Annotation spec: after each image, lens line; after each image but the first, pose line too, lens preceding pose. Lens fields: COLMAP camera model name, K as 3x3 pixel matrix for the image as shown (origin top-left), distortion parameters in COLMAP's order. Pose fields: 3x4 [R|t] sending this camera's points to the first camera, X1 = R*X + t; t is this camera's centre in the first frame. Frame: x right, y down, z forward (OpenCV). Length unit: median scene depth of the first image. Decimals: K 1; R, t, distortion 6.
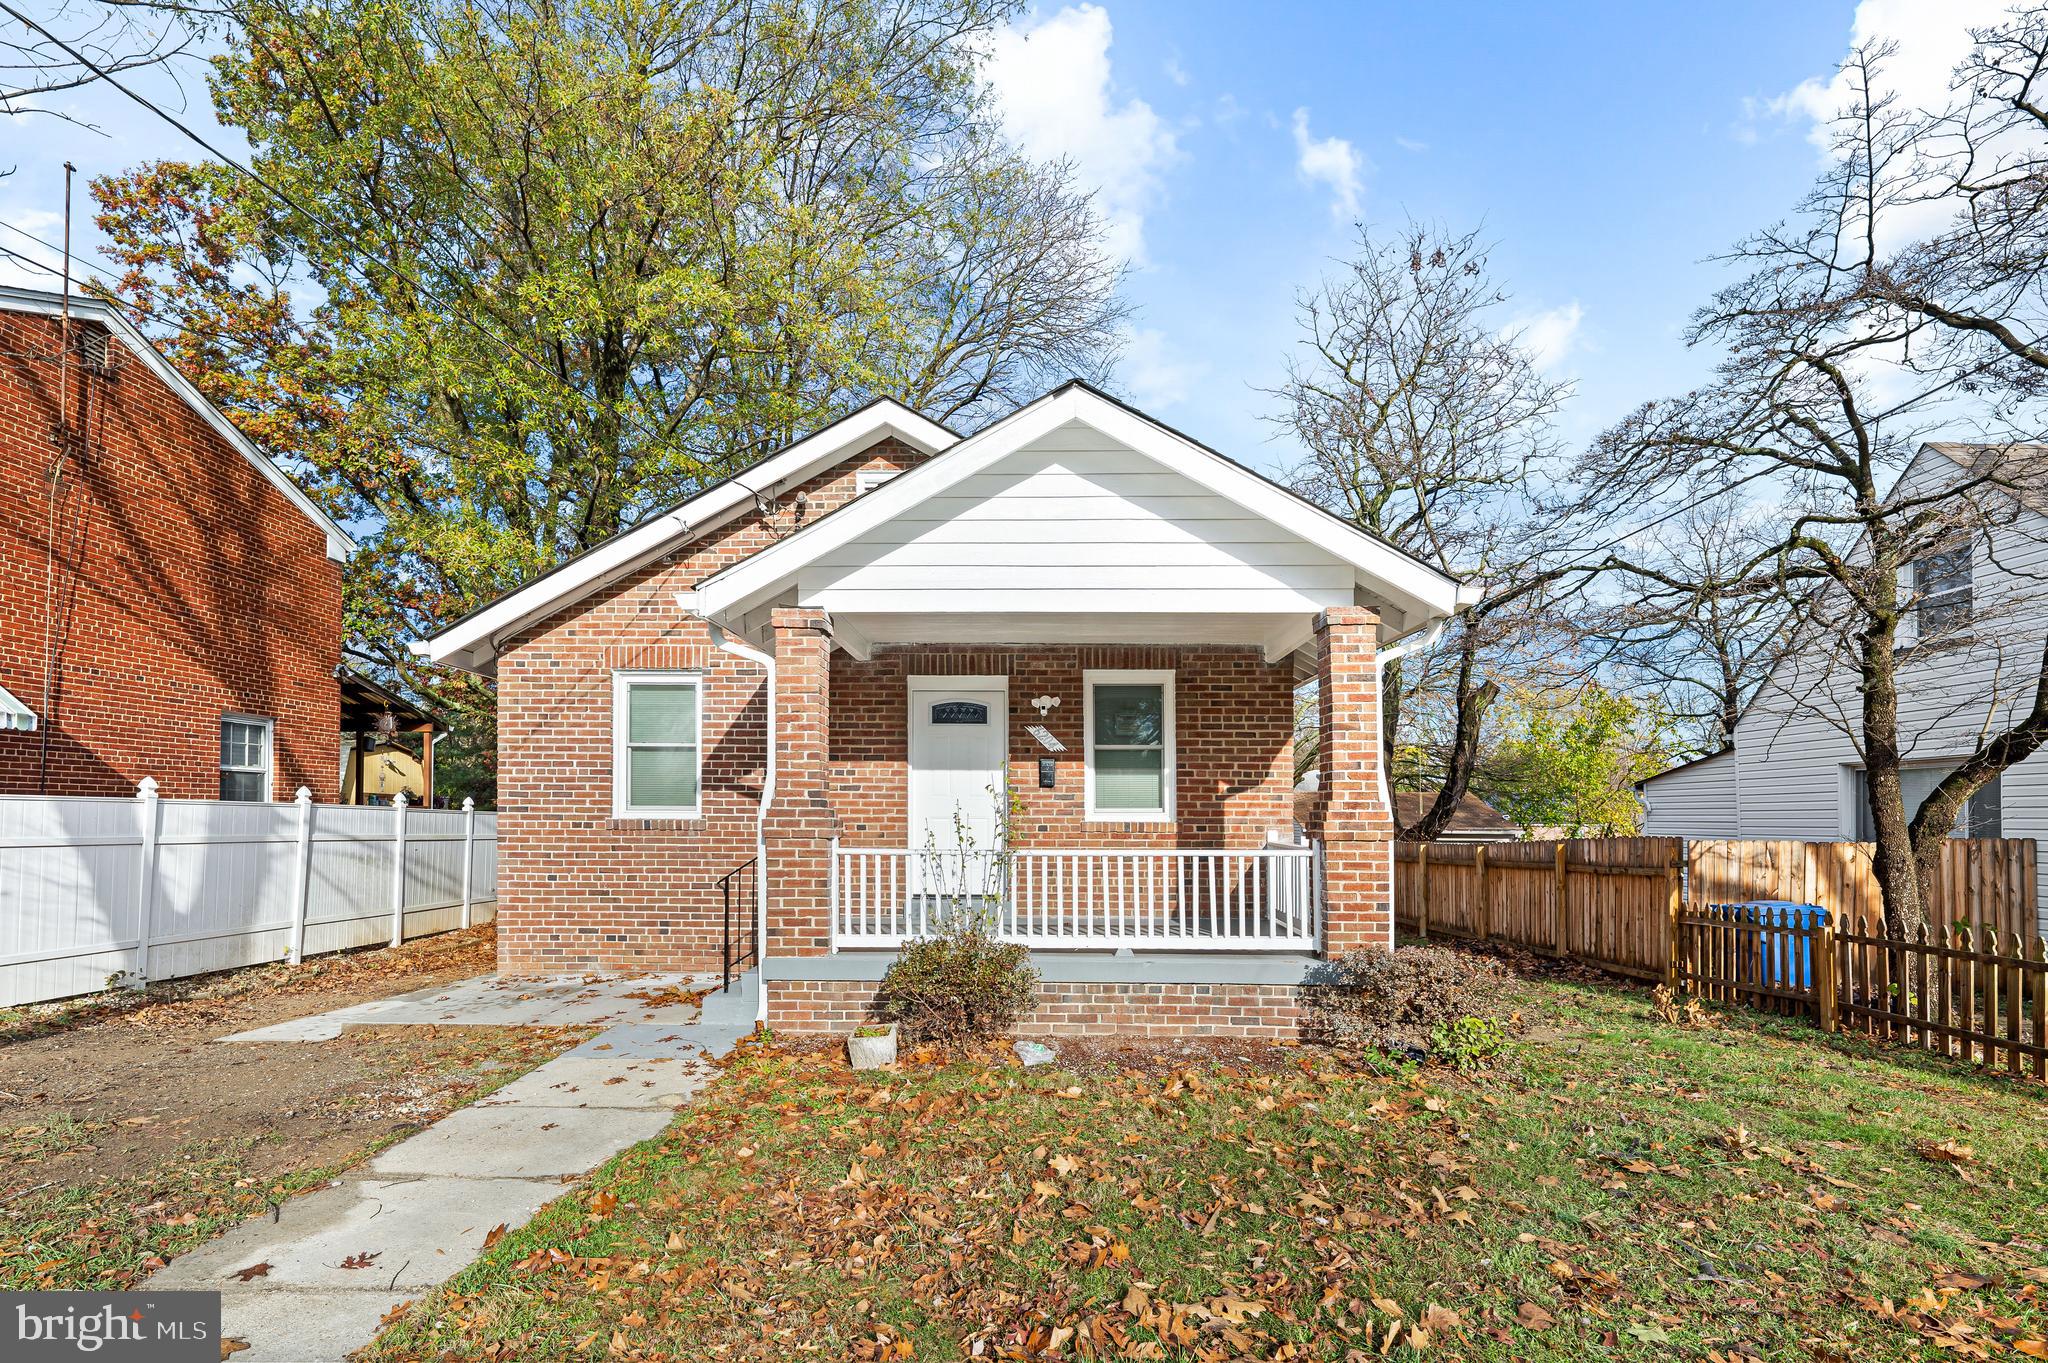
lens RADIAL K [[945.7, 0, 1023.2], [0, 945.7, 820.6], [0, 0, 1]] dist [-0.002247, -0.000621]
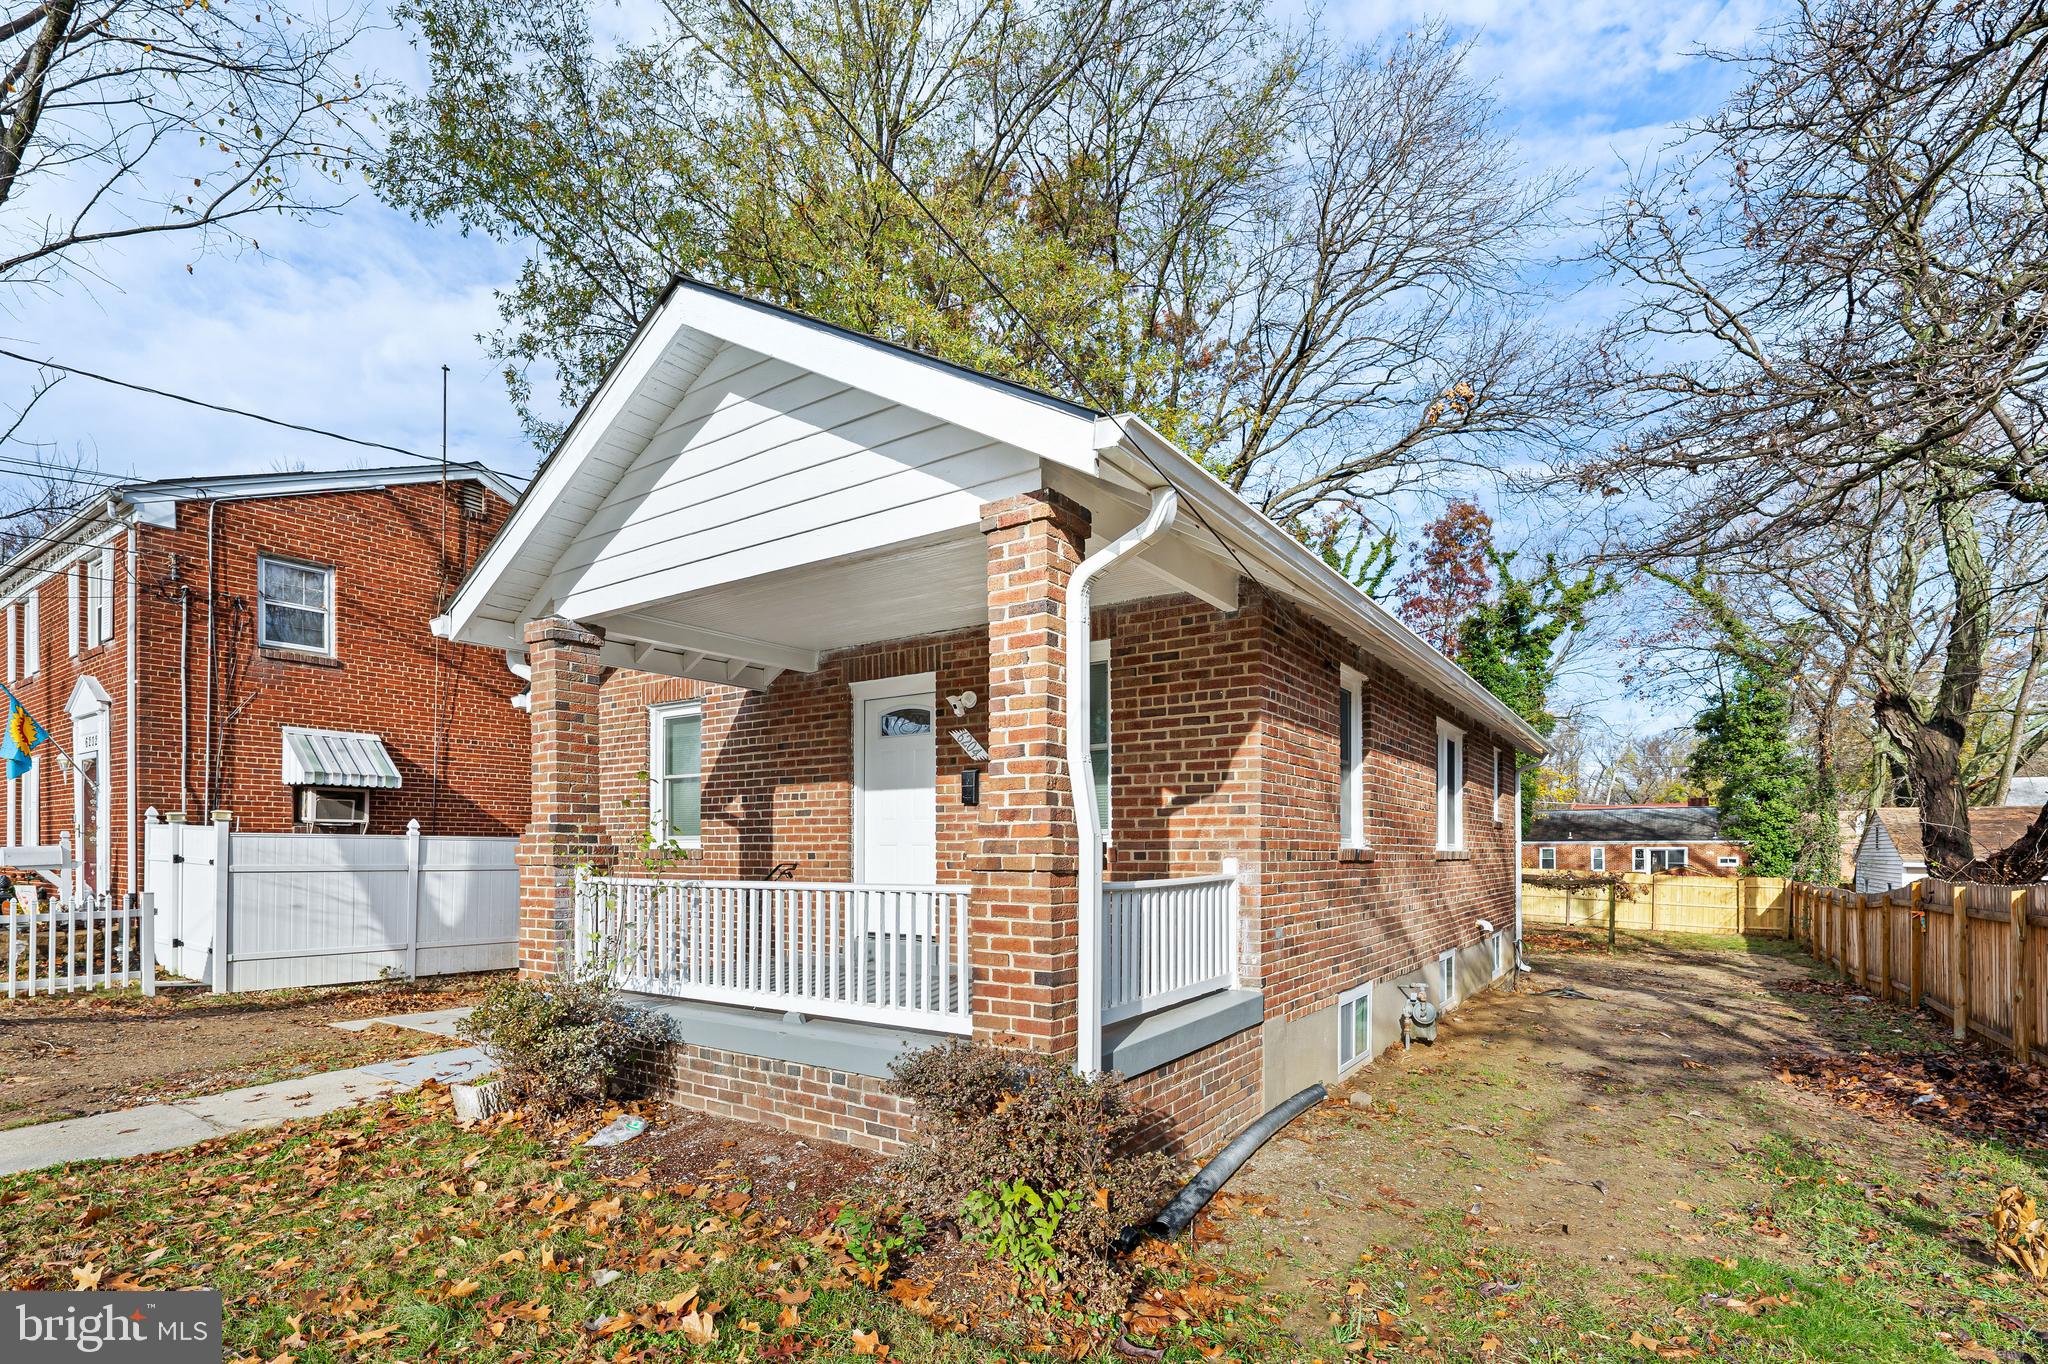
lens RADIAL K [[959.7, 0, 1094.3], [0, 959.7, 862.2], [0, 0, 1]] dist [0.000895, 0.000098]
pose [[0.842179, -0.000201, -0.539199, 0.556908], [0.003122, 0.999985, 0.004503, 0.009810], [0.539190, -0.005476, 0.842167, 0.371075]]
